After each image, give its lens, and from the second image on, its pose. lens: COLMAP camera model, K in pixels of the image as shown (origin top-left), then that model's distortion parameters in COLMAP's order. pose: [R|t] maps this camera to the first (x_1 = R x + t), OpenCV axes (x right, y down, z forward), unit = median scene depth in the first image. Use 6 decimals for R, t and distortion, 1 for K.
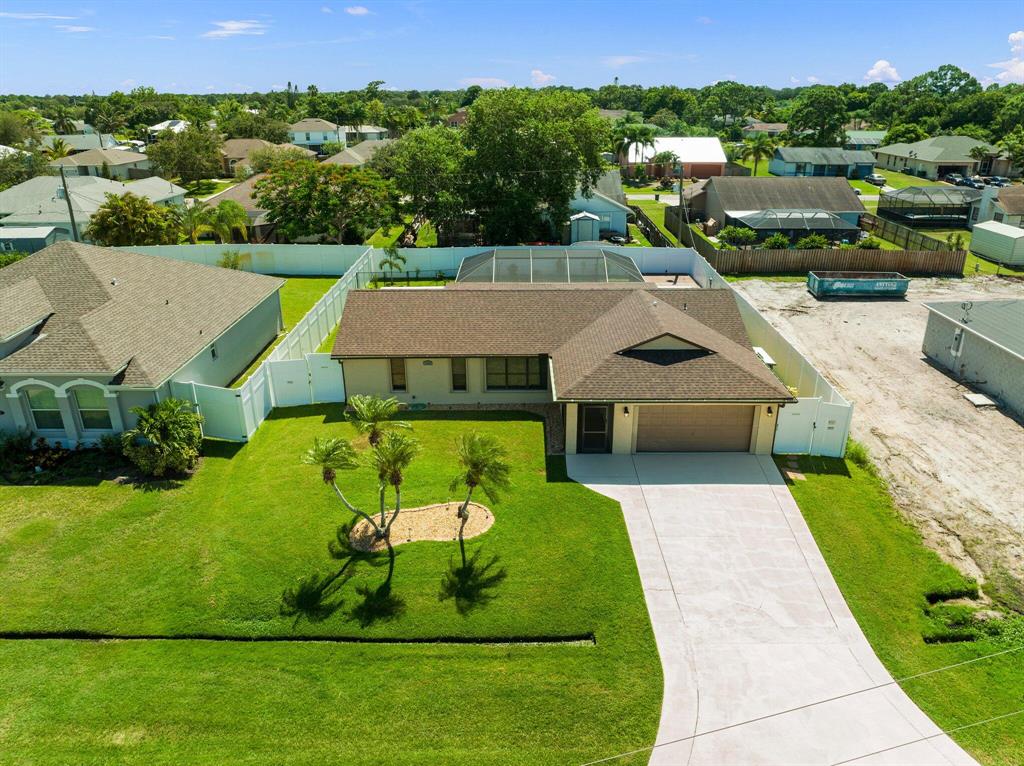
lens RADIAL K [[715.5, 0, 507.7], [0, 715.5, 380.3], [0, 0, 1]] dist [-0.038396, -0.003456]
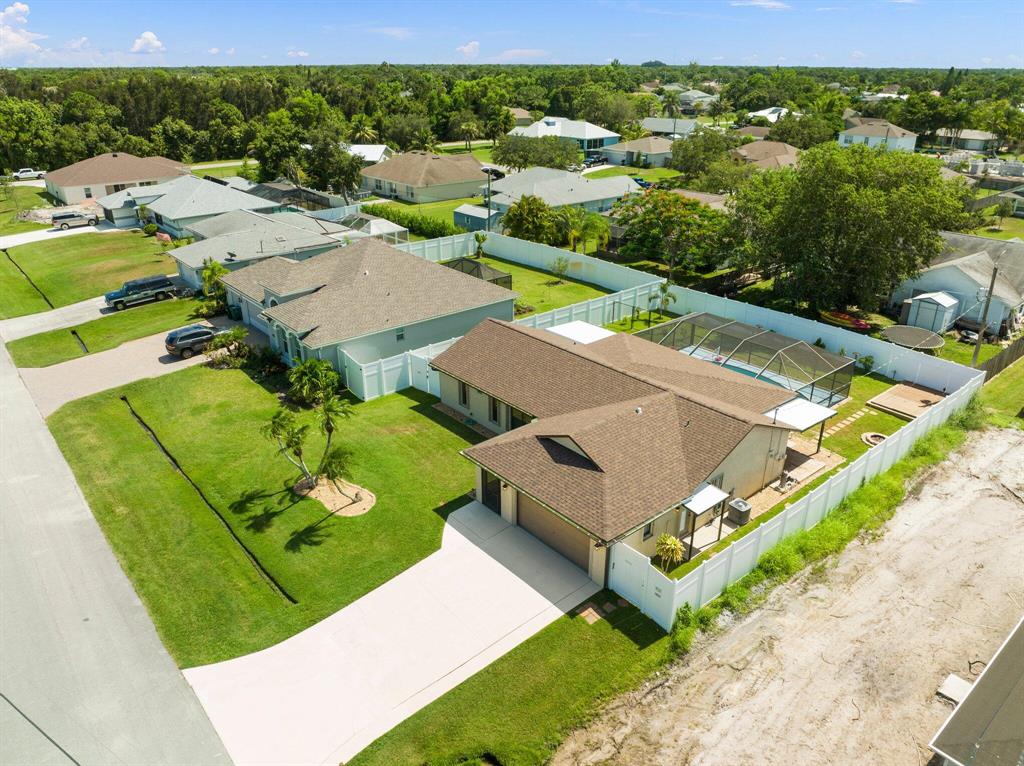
lens RADIAL K [[721.3, 0, 509.9], [0, 721.3, 381.7], [0, 0, 1]] dist [-0.033962, 0.015048]
pose [[0.656940, 0.312960, -0.685920, 0.901611], [-0.286595, 0.945142, 0.156747, -0.293085], [0.697348, 0.093608, 0.710594, 0.175260]]
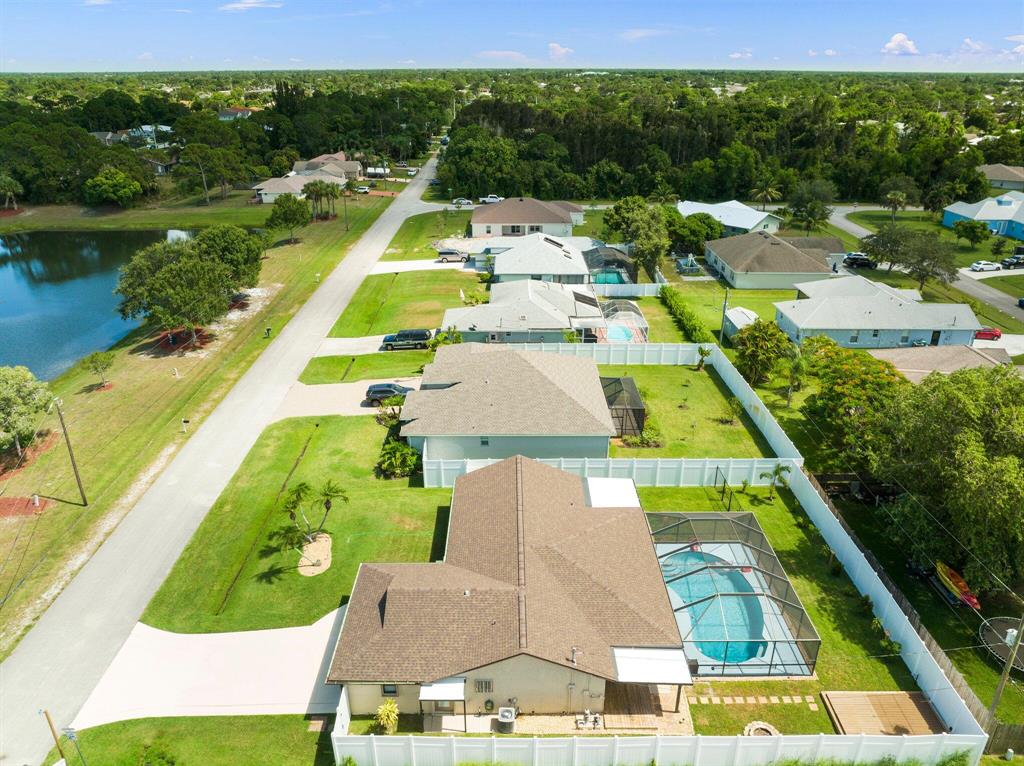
lens RADIAL K [[725.1, 0, 512.2], [0, 725.1, 385.2], [0, 0, 1]] dist [-0.033231, 0.002796]
pose [[0.016455, 0.413183, -0.910499, 1.326281], [-0.374641, 0.846831, 0.377520, -1.003856], [0.927024, 0.334898, 0.168730, 0.888658]]
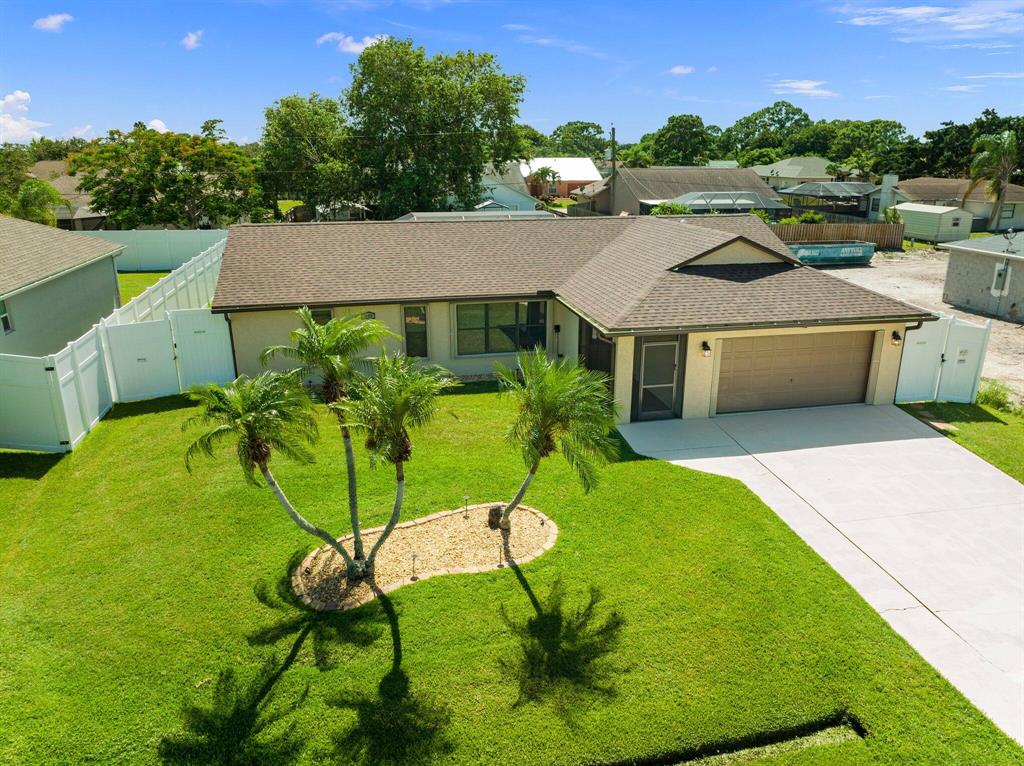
lens RADIAL K [[719.5, 0, 506.5], [0, 719.5, 380.4], [0, 0, 1]] dist [-0.049212, 0.015632]
pose [[0.977863, -0.058886, 0.200791, -0.143506], [0.074256, 0.994787, -0.069889, 0.104425], [-0.195629, 0.083252, 0.977138, 0.398716]]
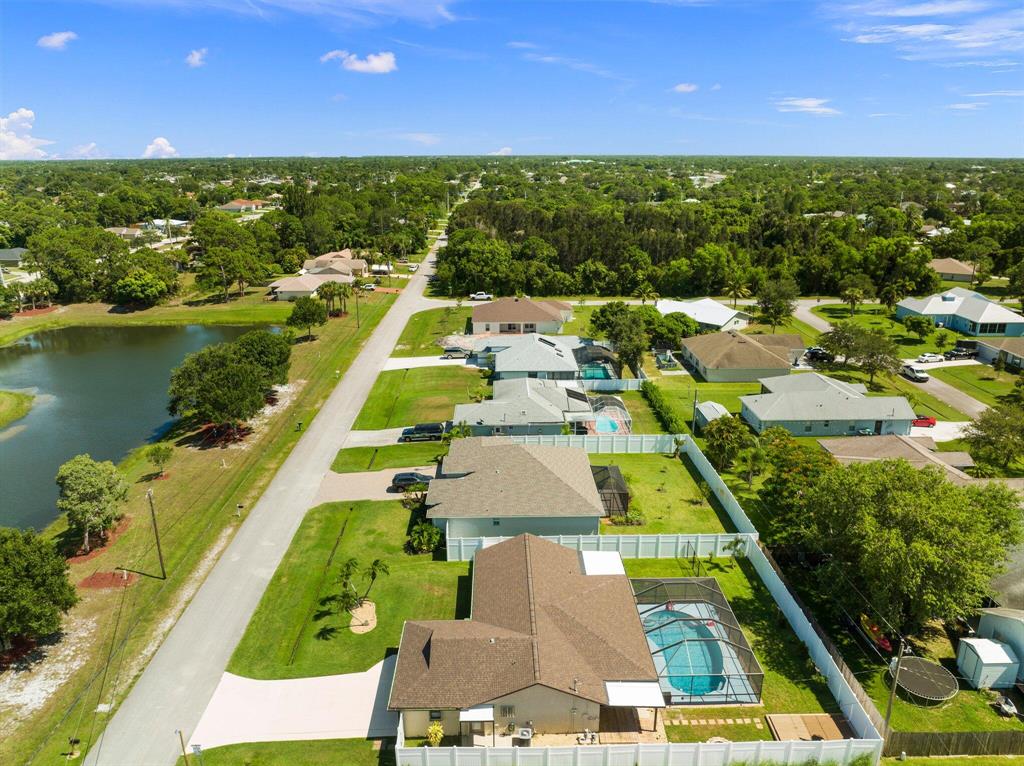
lens RADIAL K [[726.6, 0, 513.1], [0, 726.6, 384.0], [0, 0, 1]] dist [-0.031437, -0.007607]
pose [[0.034194, 0.313671, -0.948916, 1.738203], [-0.373247, 0.884779, 0.279020, -1.199136], [0.927102, 0.344639, 0.147331, 0.738232]]
